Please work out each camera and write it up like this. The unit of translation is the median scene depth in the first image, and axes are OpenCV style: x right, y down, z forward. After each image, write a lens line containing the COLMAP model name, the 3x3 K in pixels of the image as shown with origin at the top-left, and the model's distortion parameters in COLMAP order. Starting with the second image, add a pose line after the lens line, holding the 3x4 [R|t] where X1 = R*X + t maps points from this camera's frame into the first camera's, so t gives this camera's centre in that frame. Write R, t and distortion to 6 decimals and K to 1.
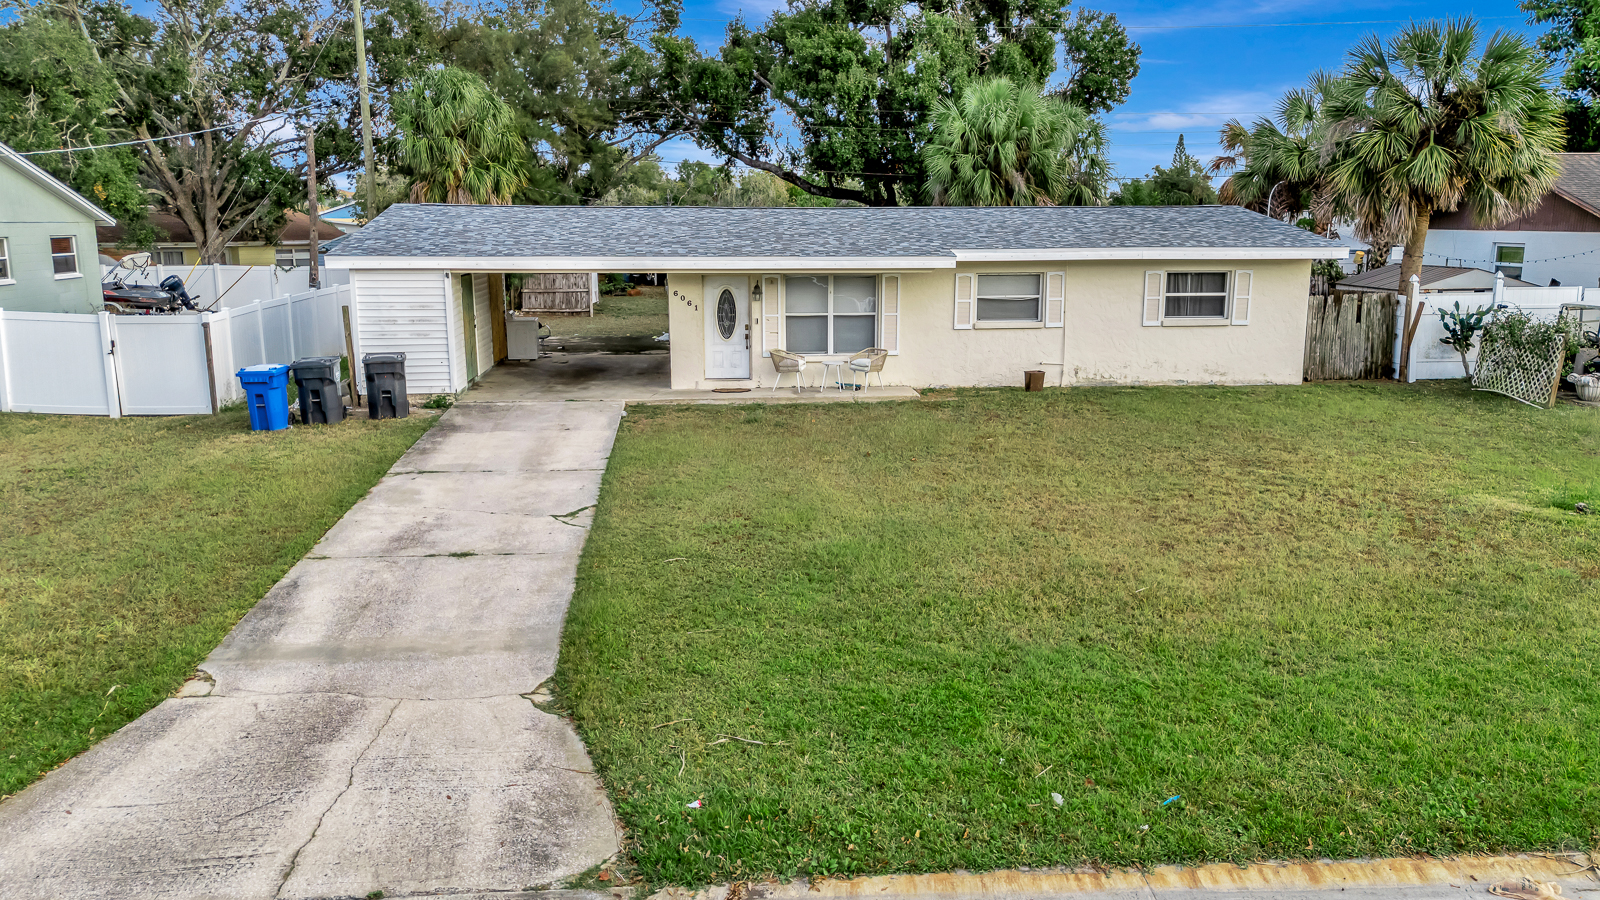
lens RADIAL K [[1198.0, 0, 796.1], [0, 1198.0, 445.5], [0, 0, 1]] dist [0.057428, -0.044129]
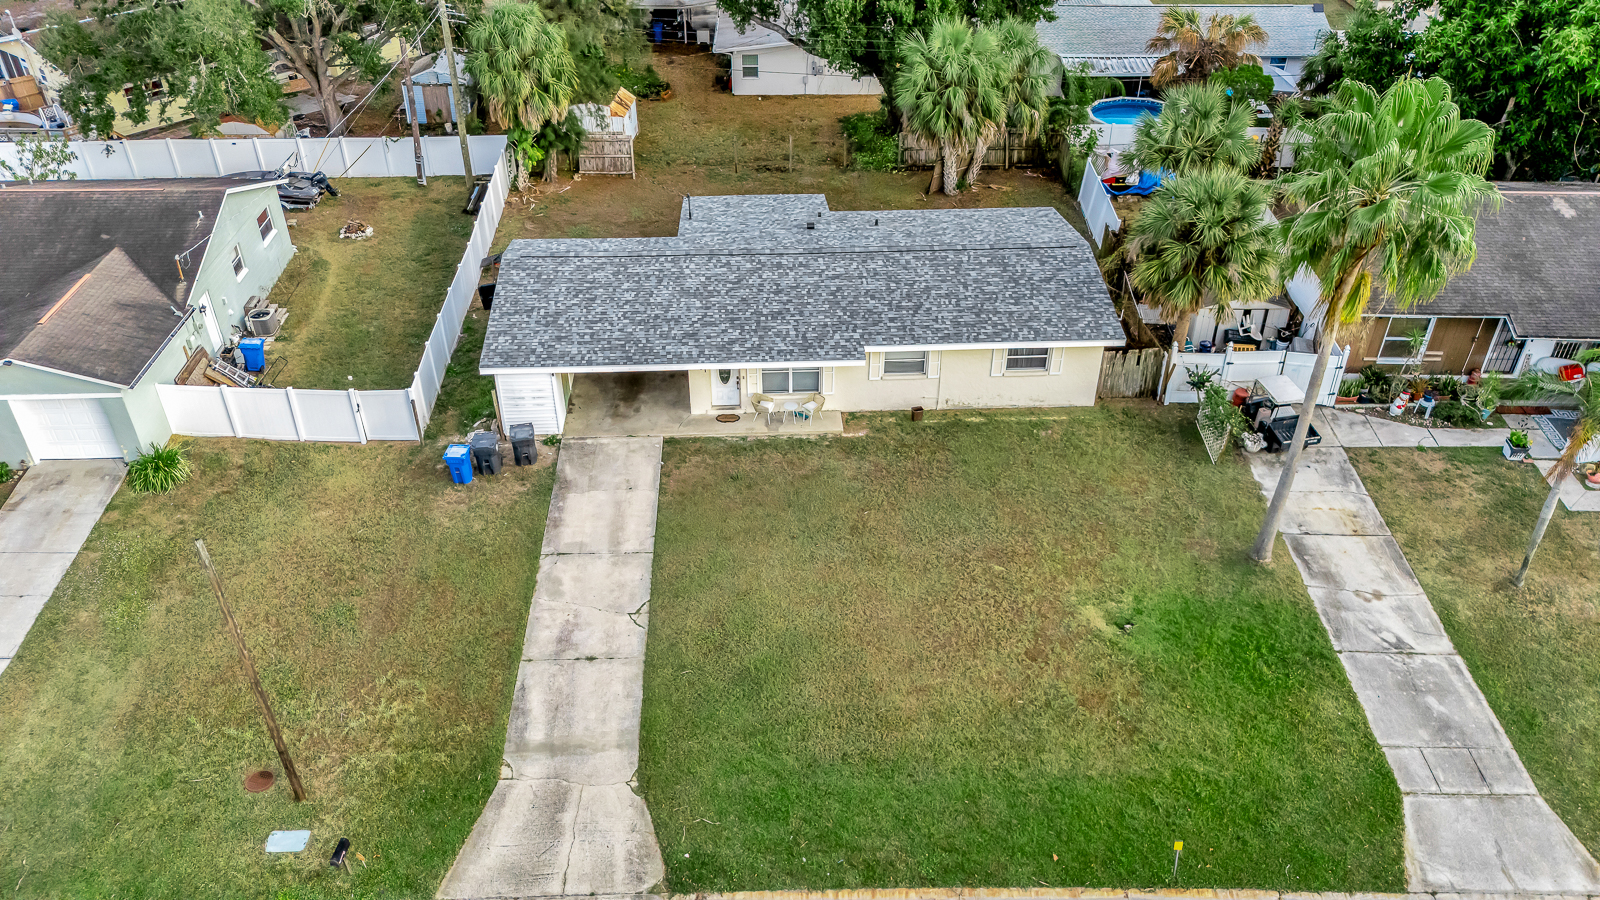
lens RADIAL K [[1198.0, 0, 799.3], [0, 1198.0, 440.7], [0, 0, 1]] dist [0.057428, -0.044129]
pose [[0.999081, 0.028364, -0.032147, 0.192654], [-0.012988, 0.914866, 0.403550, -1.365794], [0.040857, -0.402761, 0.914393, -0.983813]]
